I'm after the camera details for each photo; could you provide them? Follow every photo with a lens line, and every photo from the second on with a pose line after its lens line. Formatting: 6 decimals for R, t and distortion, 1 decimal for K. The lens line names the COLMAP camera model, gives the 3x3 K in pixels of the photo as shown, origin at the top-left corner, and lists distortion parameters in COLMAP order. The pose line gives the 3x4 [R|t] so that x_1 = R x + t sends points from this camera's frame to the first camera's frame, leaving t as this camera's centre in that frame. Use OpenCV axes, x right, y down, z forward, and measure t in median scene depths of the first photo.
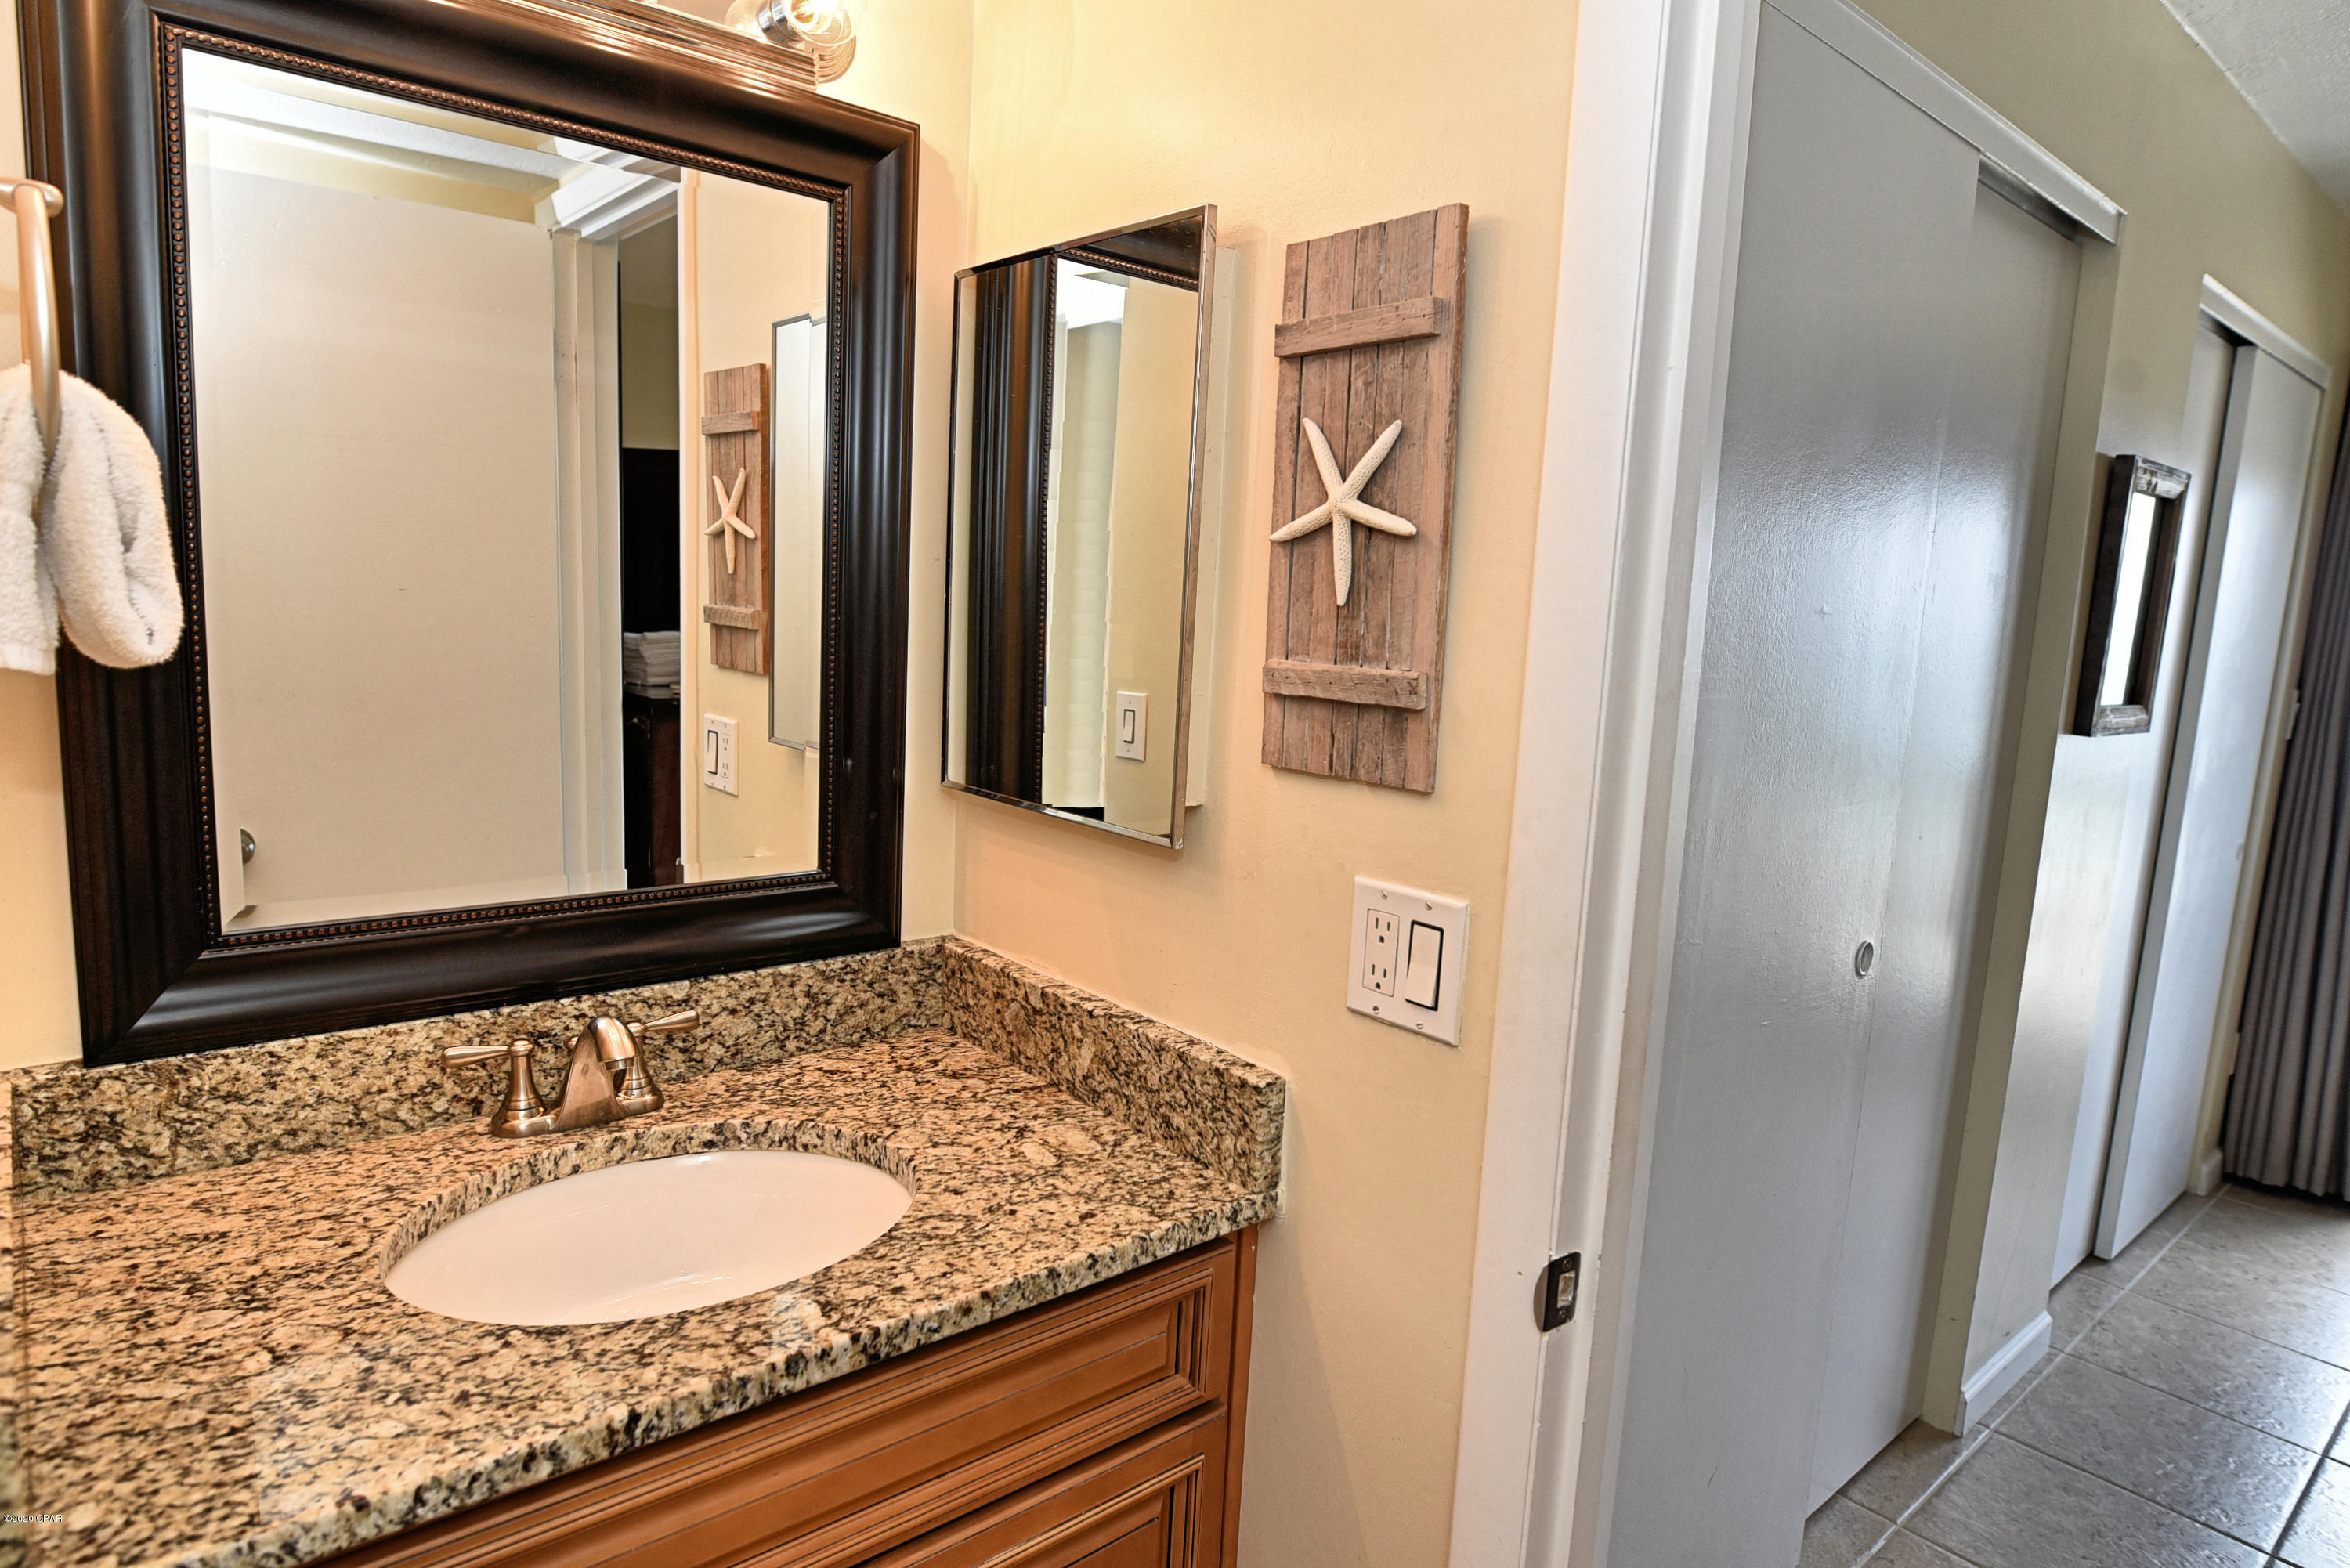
lens RADIAL K [[1351.3, 0, 1186.6], [0, 1351.3, 783.1], [0, 0, 1]] dist [-0.020859, -0.001558]
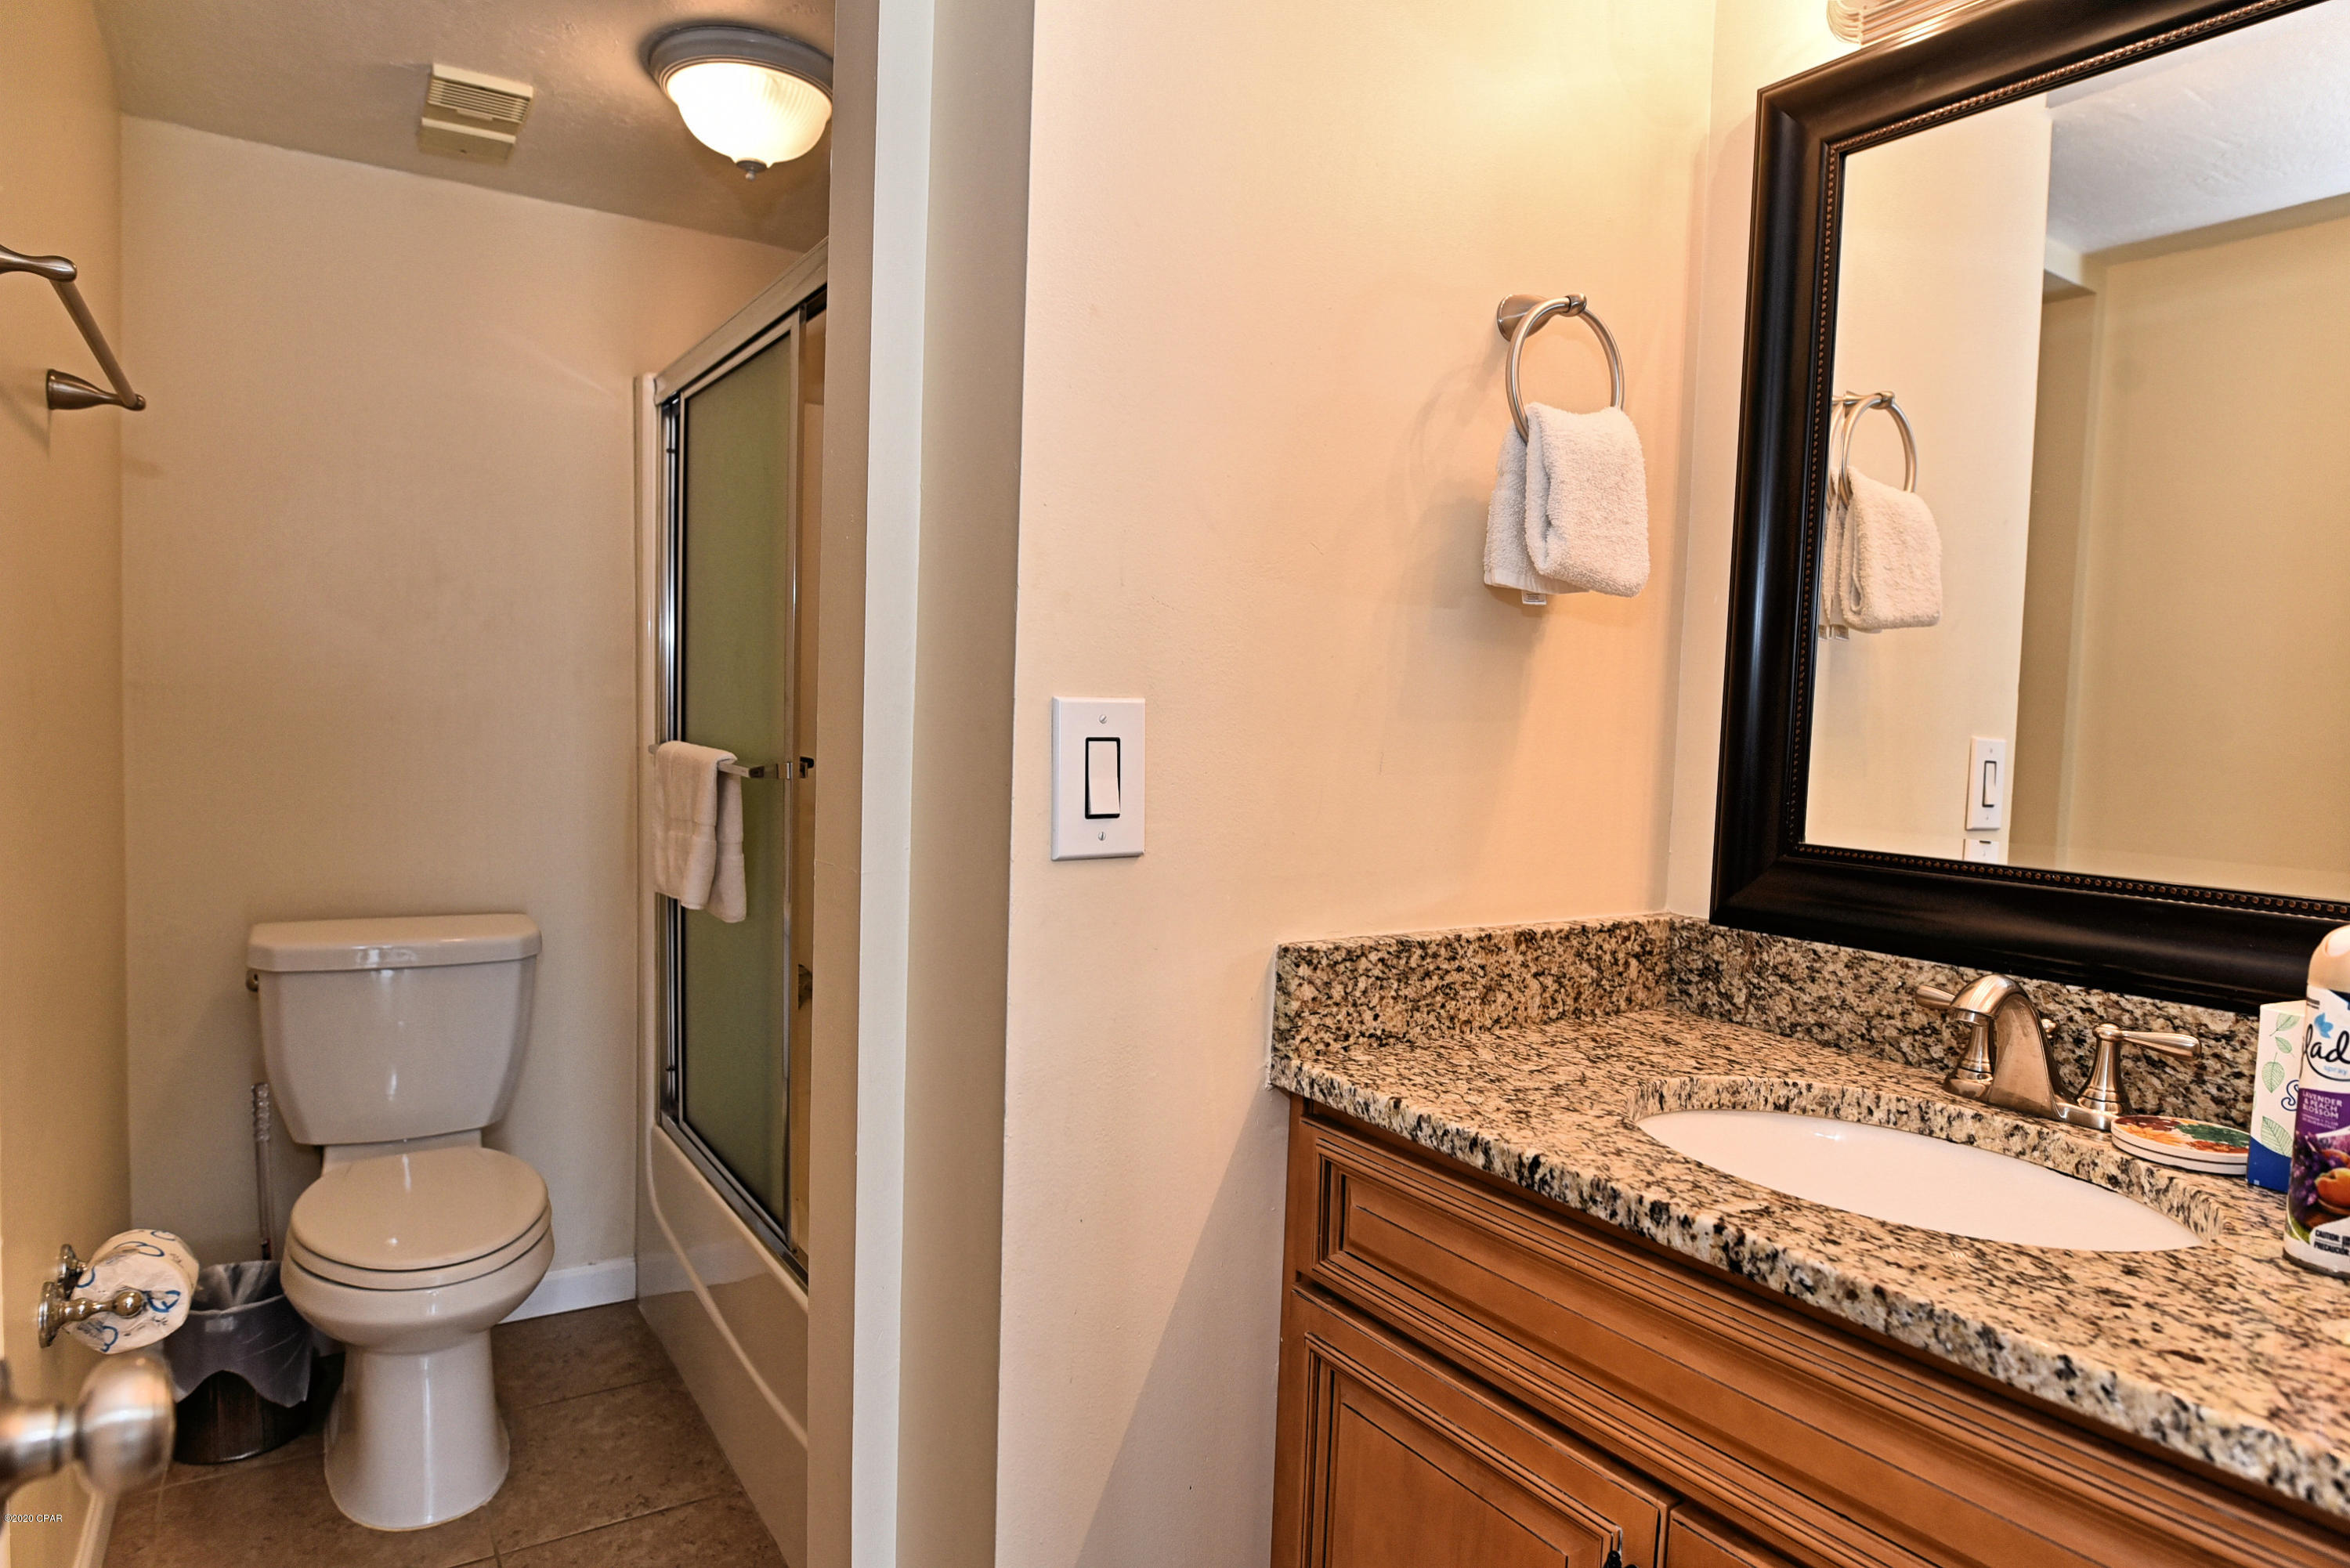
lens RADIAL K [[1351.3, 0, 1185.4], [0, 1351.3, 785.5], [0, 0, 1]] dist [-0.020859, -0.001558]
pose [[-0.119516, -0.000417, -0.992832, 0.576932], [-0.181558, 0.983146, 0.021442, 0.135586], [0.976091, 0.182819, -0.117577, 0.578065]]
